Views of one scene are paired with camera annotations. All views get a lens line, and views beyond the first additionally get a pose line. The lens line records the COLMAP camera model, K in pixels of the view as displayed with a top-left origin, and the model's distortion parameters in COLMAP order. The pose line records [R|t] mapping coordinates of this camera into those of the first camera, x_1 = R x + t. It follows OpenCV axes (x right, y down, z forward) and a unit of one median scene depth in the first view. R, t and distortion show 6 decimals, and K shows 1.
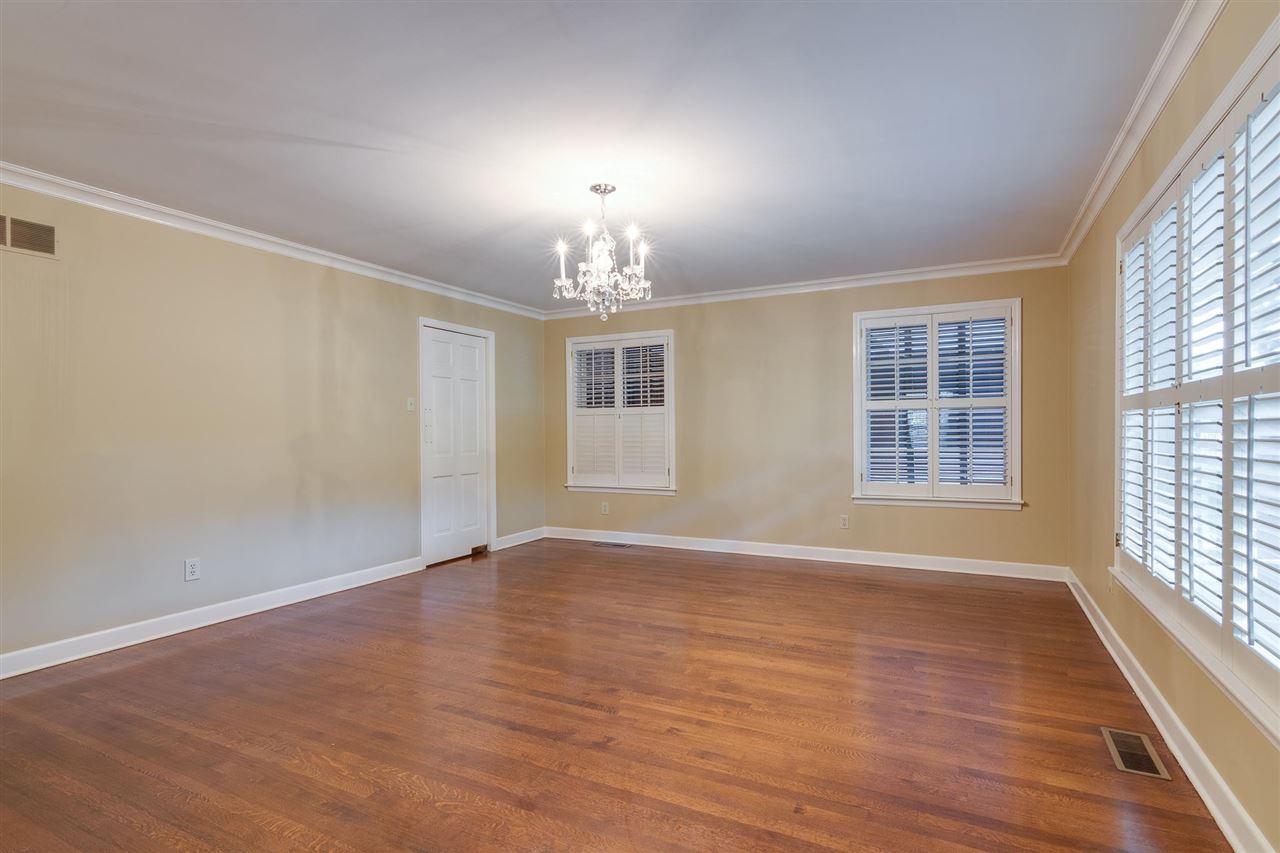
lens RADIAL K [[631.0, 0, 634.7], [0, 631.0, 435.0], [0, 0, 1]] dist [0.000691, 0.000178]
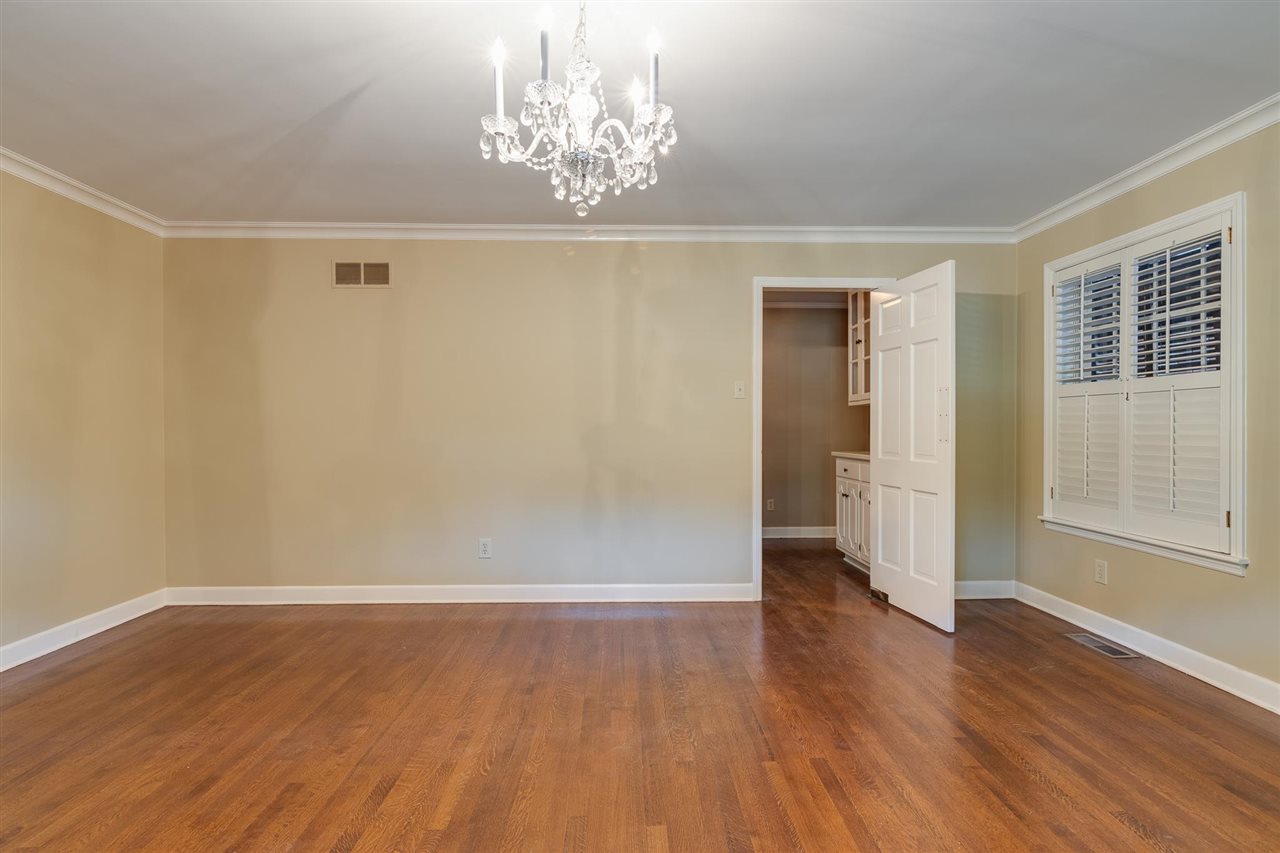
lens RADIAL K [[631.0, 0, 634.7], [0, 631.0, 435.0], [0, 0, 1]] dist [0.000691, 0.000178]
pose [[0.489376, 0.017809, -0.871891, 0.339632], [-0.009981, 0.999840, 0.014821, -0.003162], [0.872016, 0.001450, 0.489476, 0.615008]]
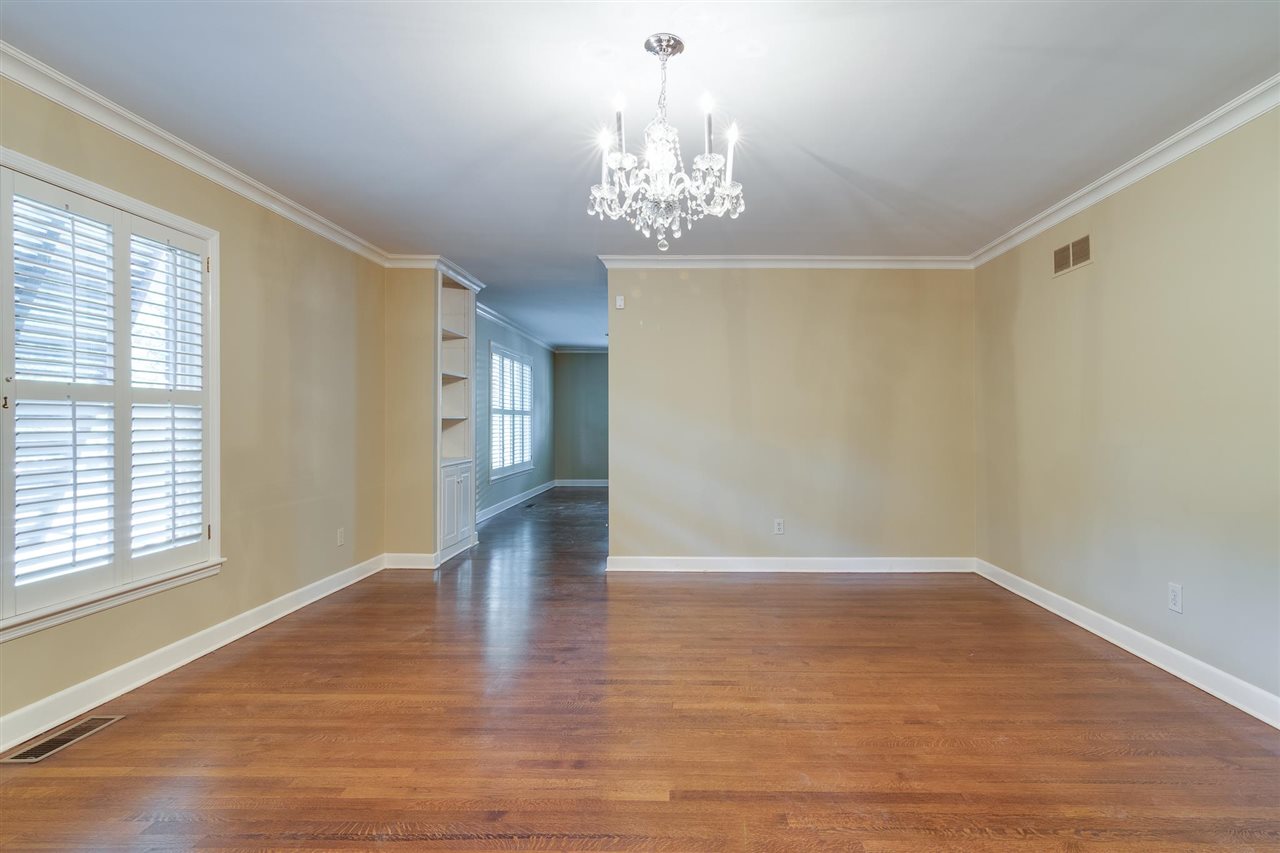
lens RADIAL K [[635.1, 0, 670.1], [0, 635.1, 426.9], [0, 0, 1]] dist [0.001192, 0.000281]
pose [[-0.894508, 0.007810, -0.446983, 0.178316], [0.001614, 0.999897, 0.014240, -0.007407], [0.447048, 0.012017, -0.894429, 1.269363]]
